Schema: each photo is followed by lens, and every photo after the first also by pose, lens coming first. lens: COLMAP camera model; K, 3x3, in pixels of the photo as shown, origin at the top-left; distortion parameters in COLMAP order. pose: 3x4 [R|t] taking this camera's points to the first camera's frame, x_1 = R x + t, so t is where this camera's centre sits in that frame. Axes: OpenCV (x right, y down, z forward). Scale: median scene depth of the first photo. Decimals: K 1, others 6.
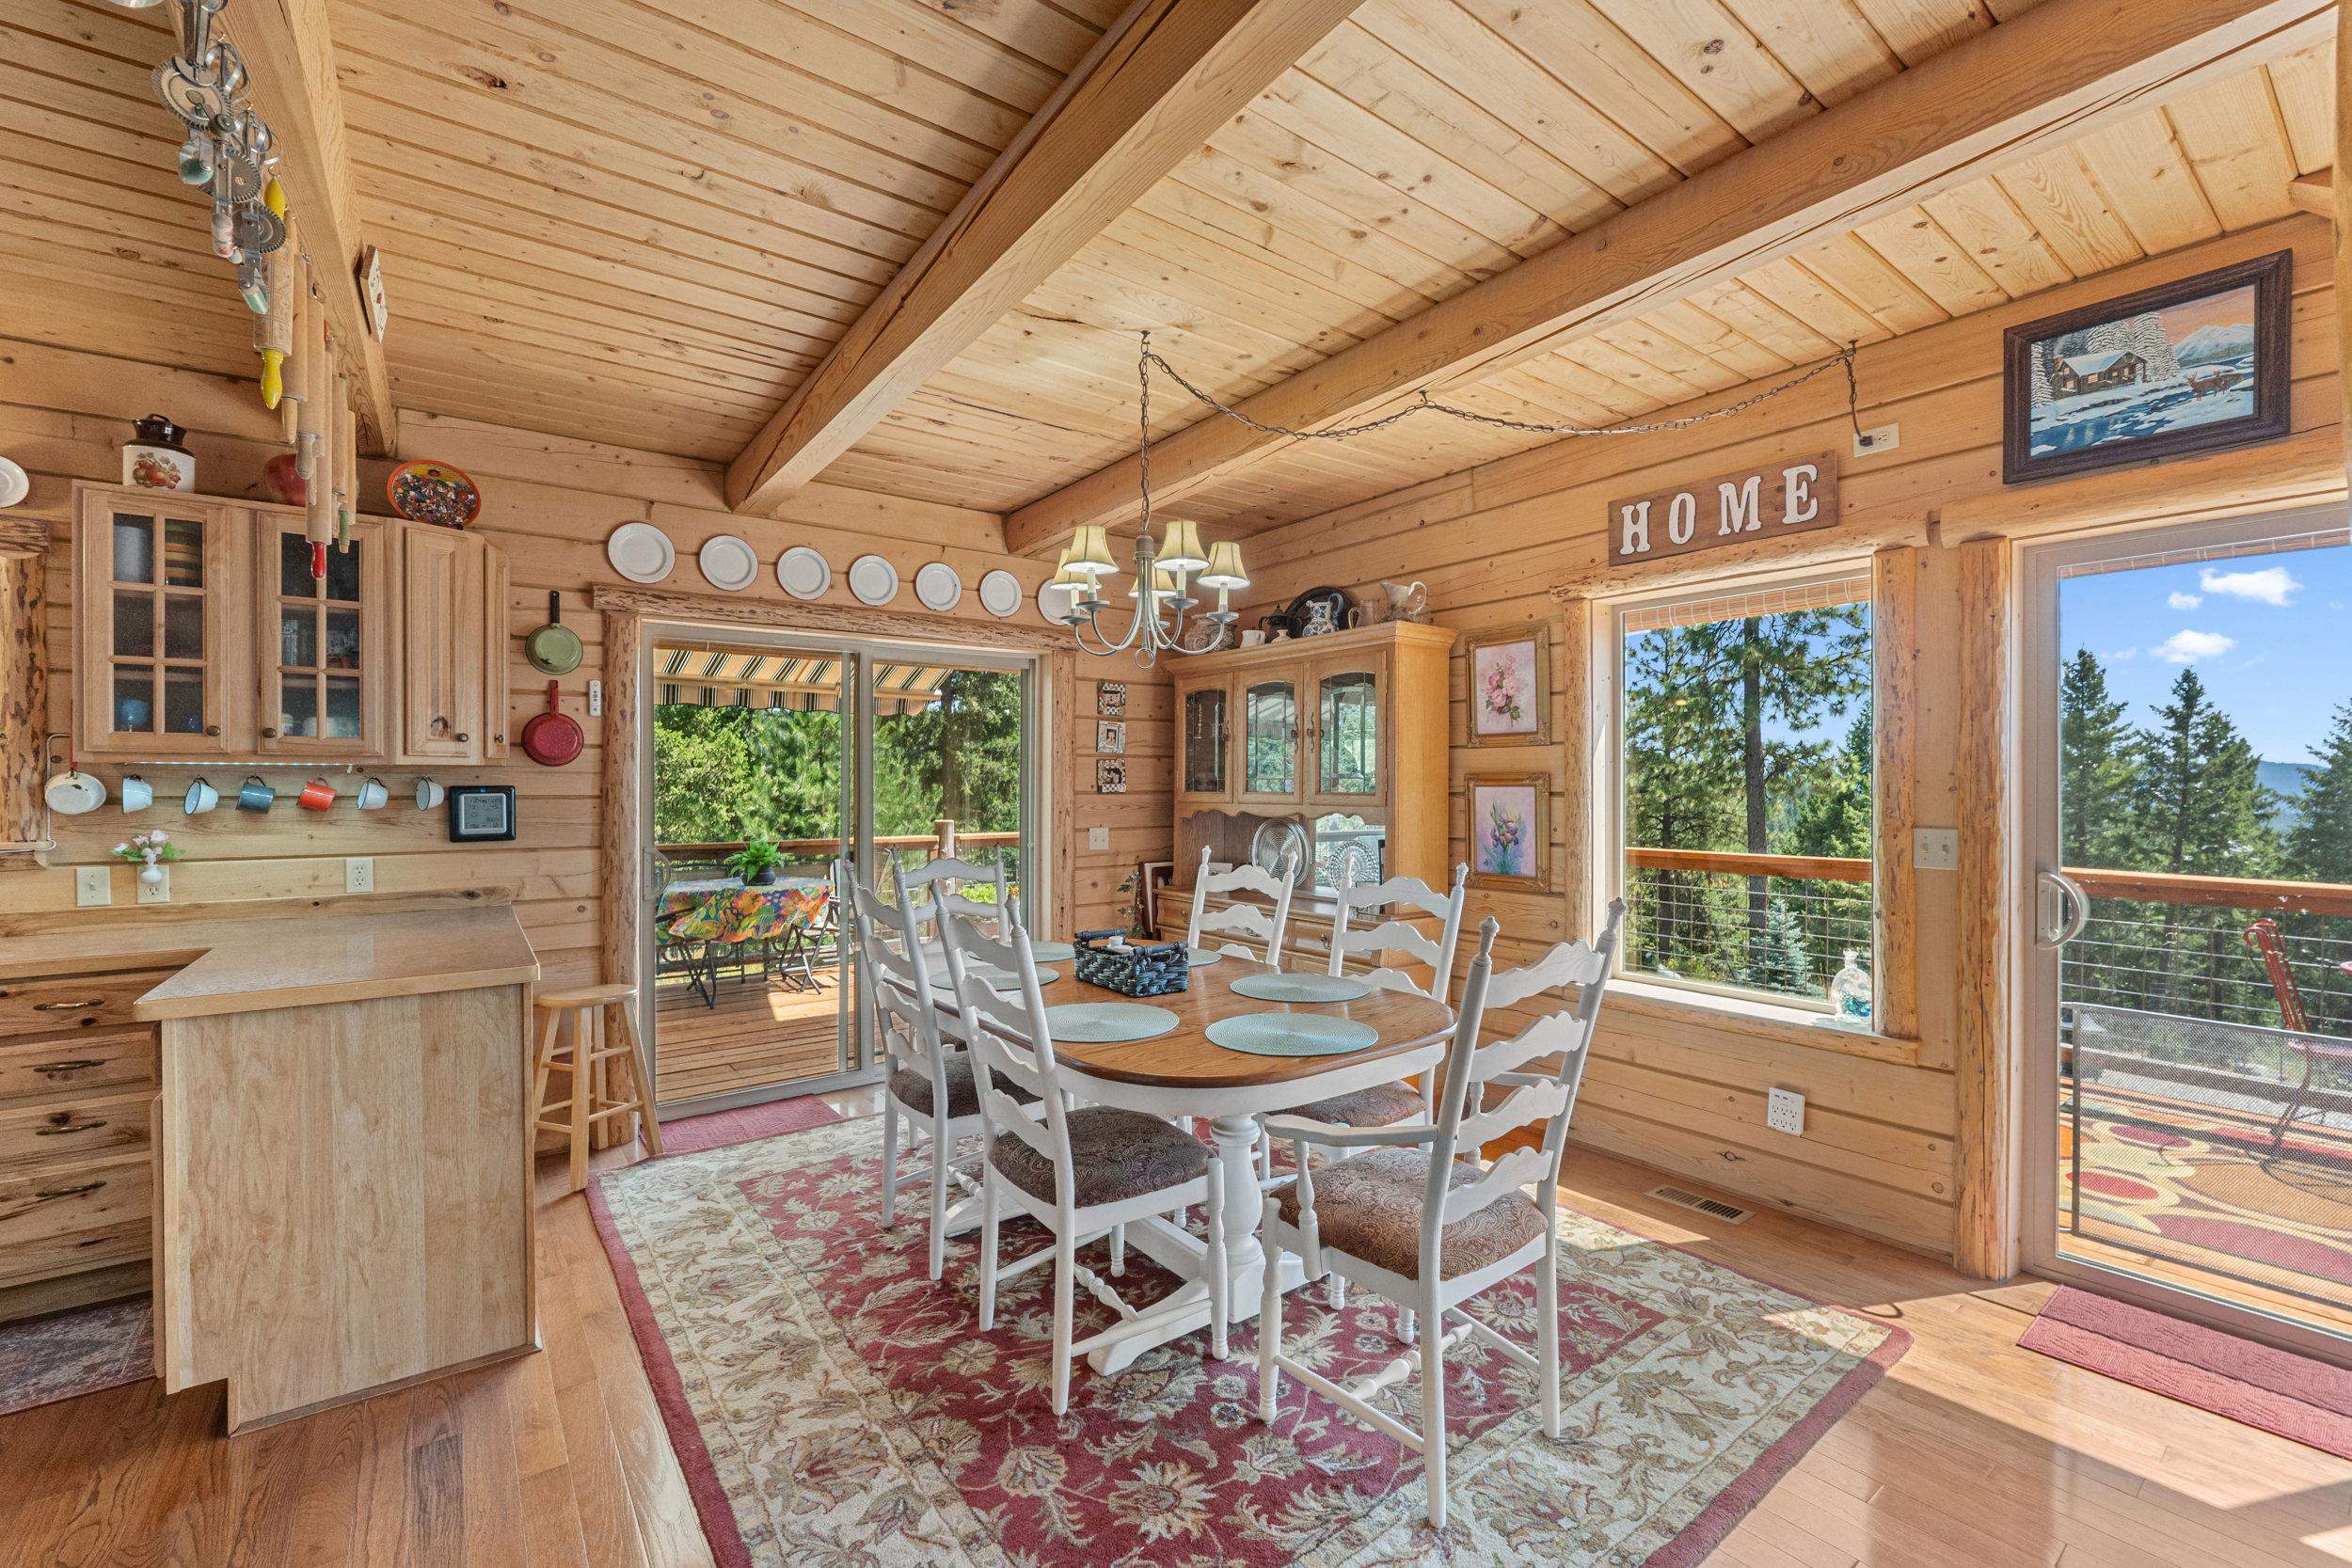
lens RADIAL K [[988.4, 0, 1169.8], [0, 988.4, 783.4], [0, 0, 1]] dist [-0.006786, 0.000021]
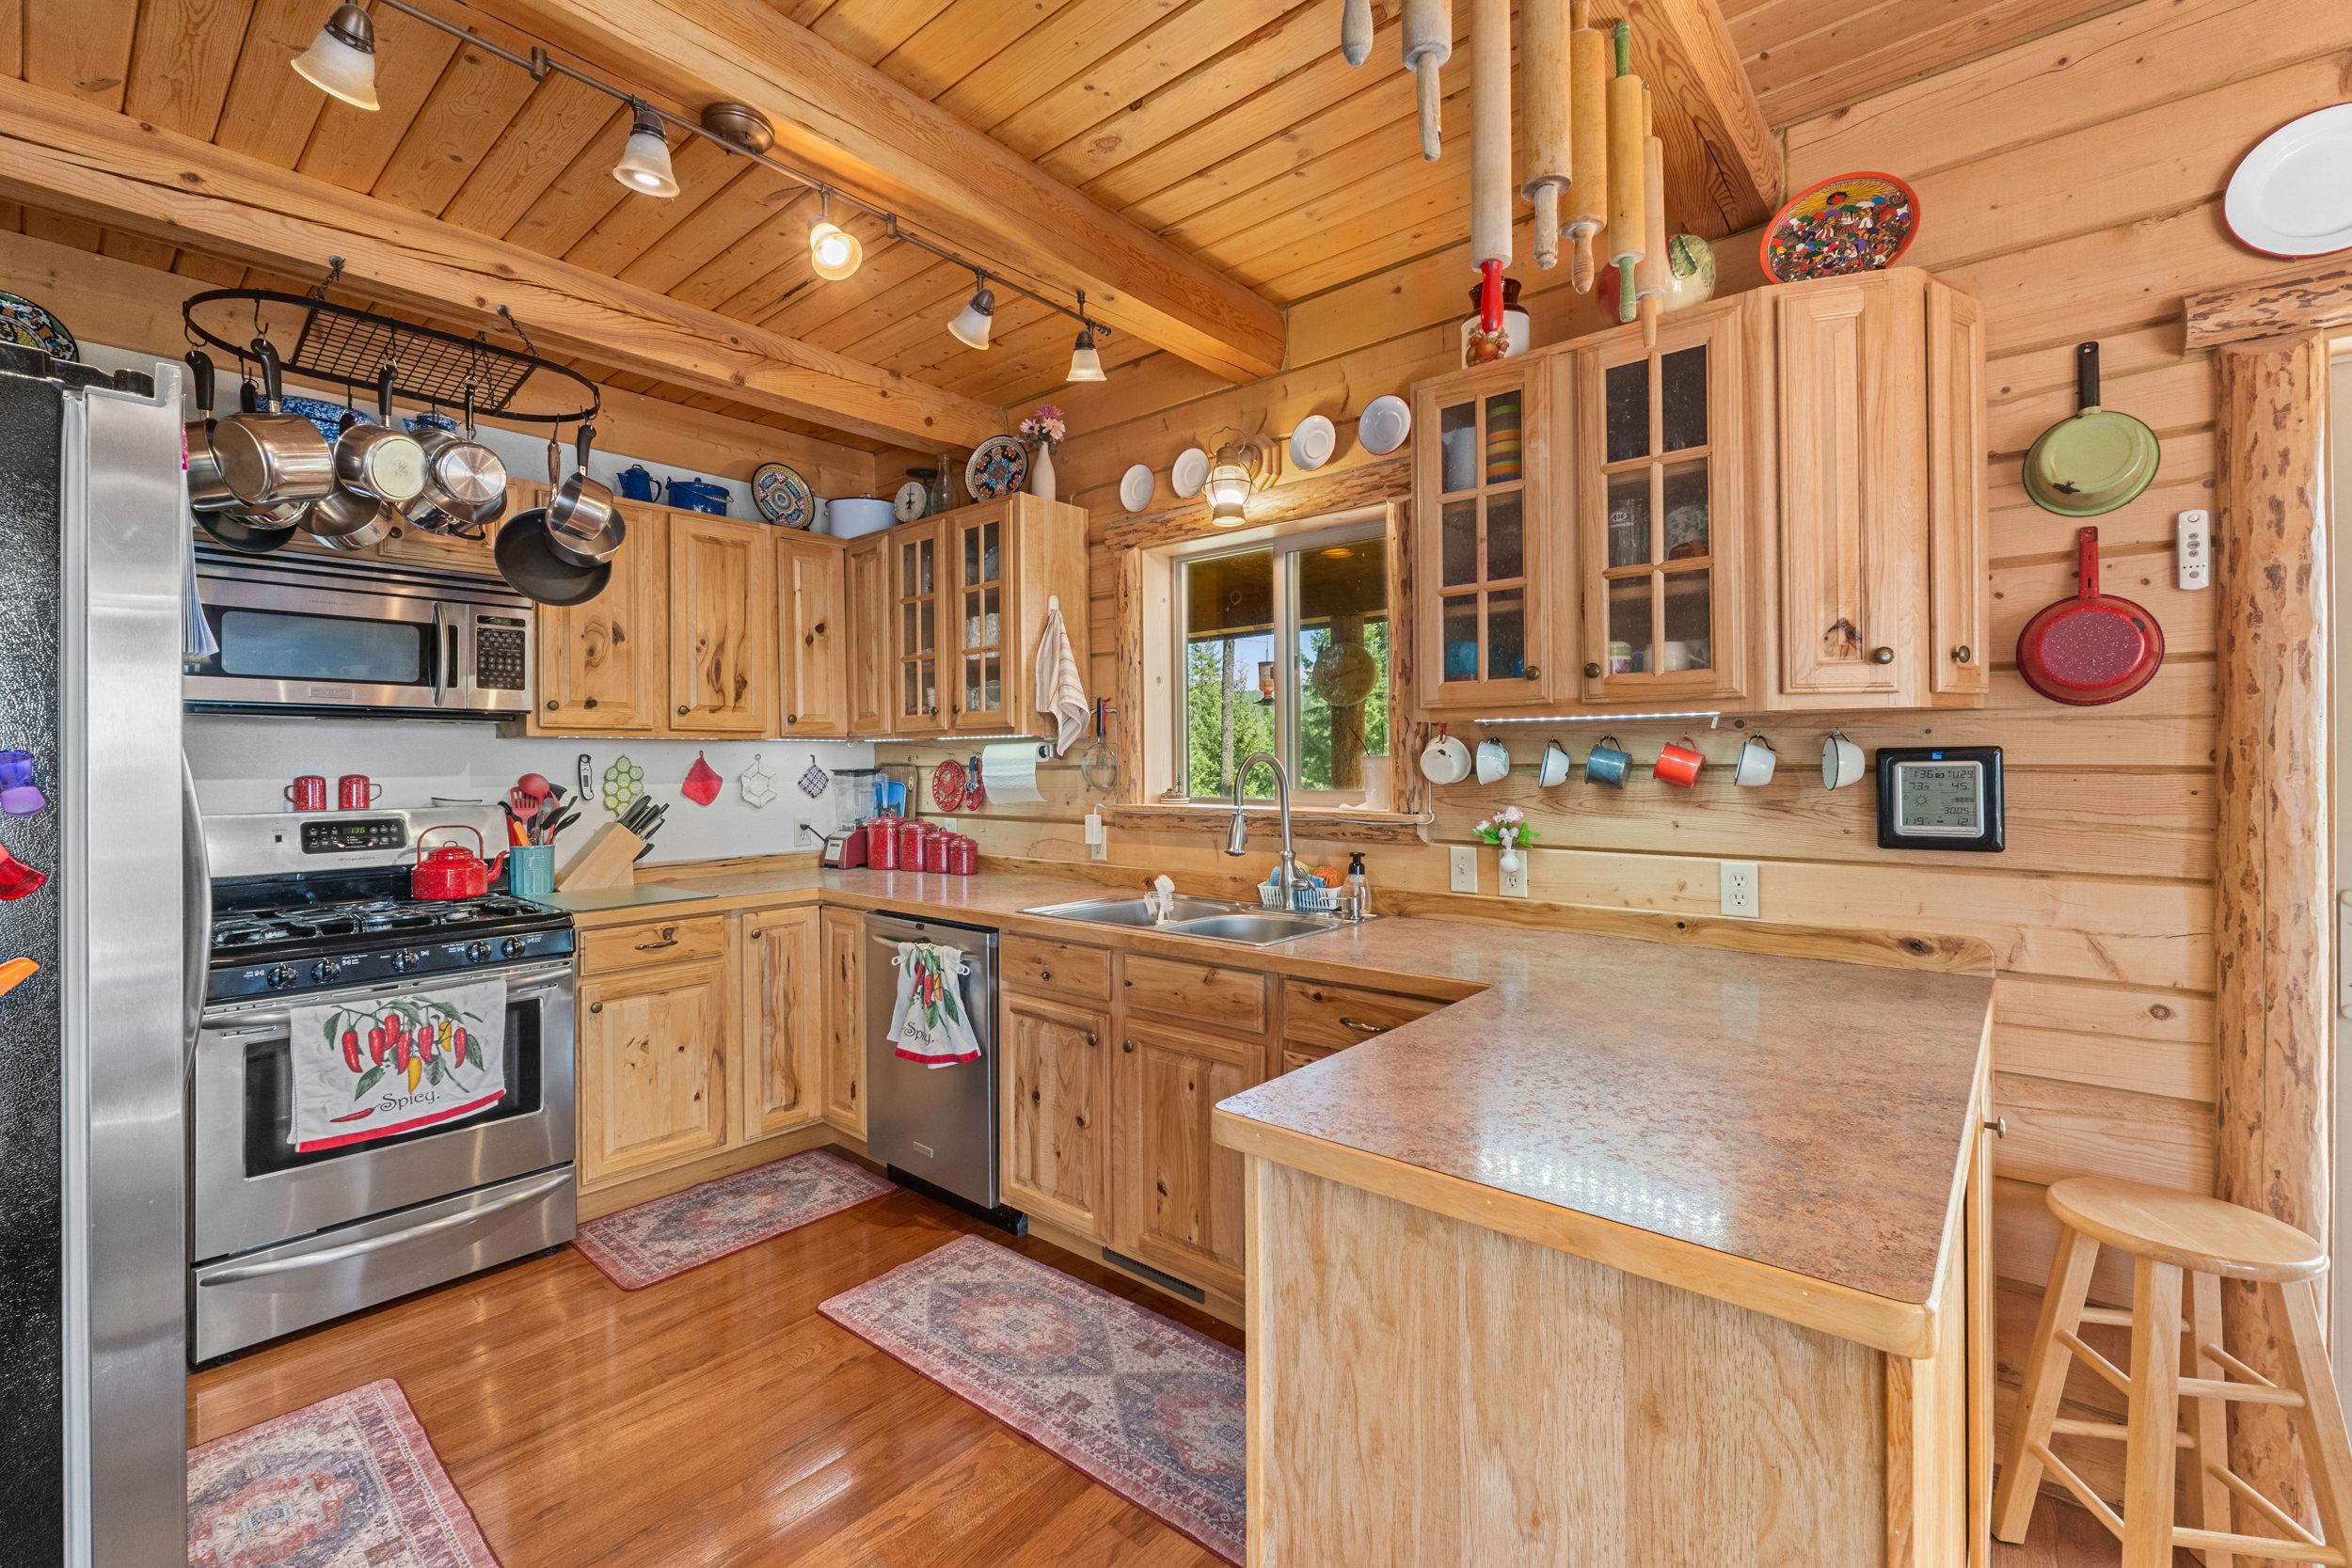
lens RADIAL K [[988.4, 0, 1176.9], [0, 988.4, 757.4], [0, 0, 1]] dist [-0.006786, 0.000021]
pose [[0.222630, -0.002992, -0.974899, -0.286160], [0.006758, 0.999976, -0.001526, 0.006589], [0.974880, -0.006249, 0.222644, 0.512376]]
